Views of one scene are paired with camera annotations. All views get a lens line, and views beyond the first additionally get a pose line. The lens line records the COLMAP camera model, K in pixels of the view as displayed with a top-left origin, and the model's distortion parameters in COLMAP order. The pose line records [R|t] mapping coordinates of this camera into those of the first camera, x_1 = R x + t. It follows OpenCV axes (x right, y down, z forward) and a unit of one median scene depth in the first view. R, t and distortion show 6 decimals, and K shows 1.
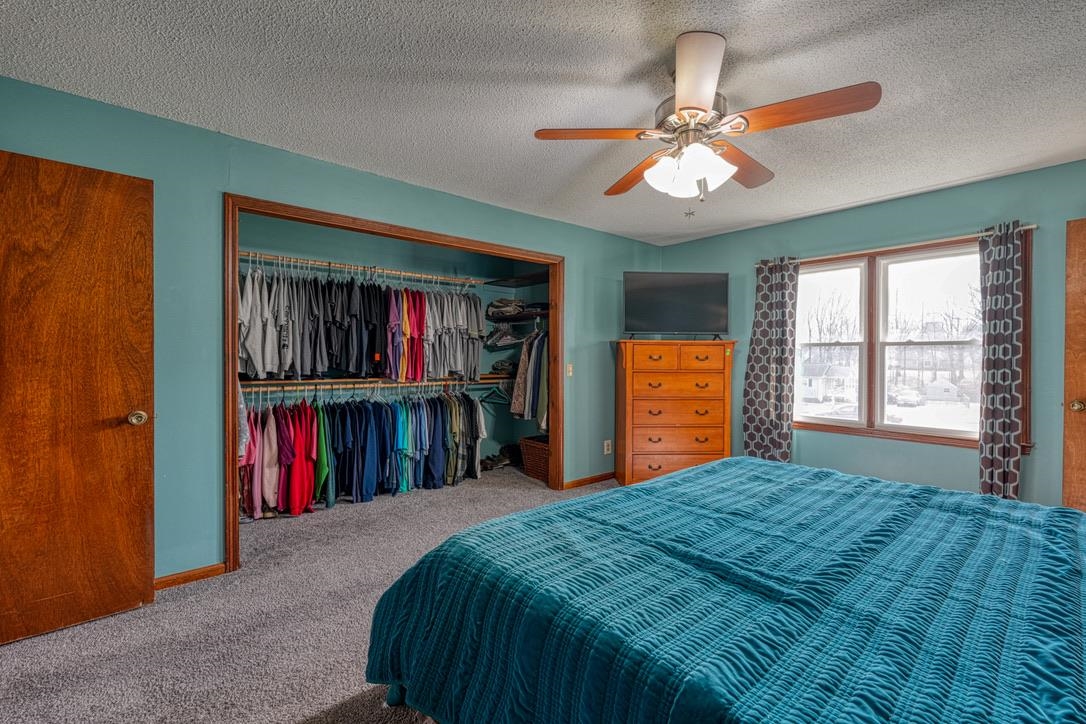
lens RADIAL K [[473.9, 0, 545.8], [0, 473.9, 359.5], [0, 0, 1]] dist [0.009670, -0.001120]
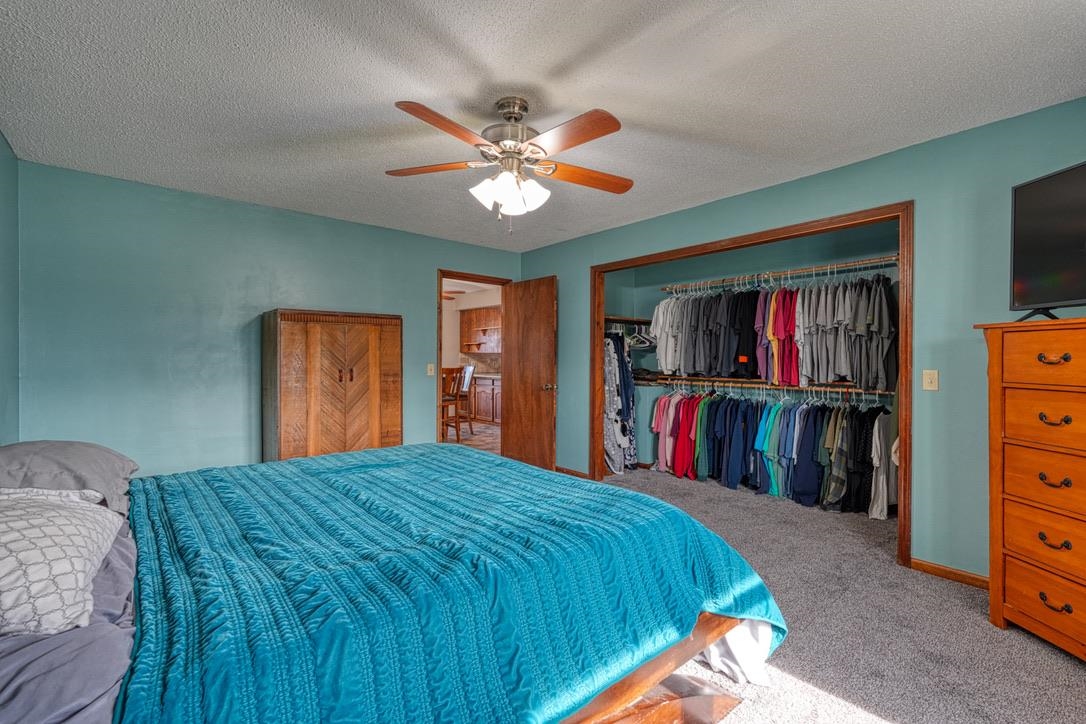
lens RADIAL K [[473.9, 0, 545.8], [0, 473.9, 359.5], [0, 0, 1]] dist [0.009670, -0.001120]
pose [[-0.001247, -0.002803, -0.999995, 0.695554], [-0.009865, 0.999947, -0.002790, 0.003231], [0.999951, 0.009861, -0.001275, 0.527036]]
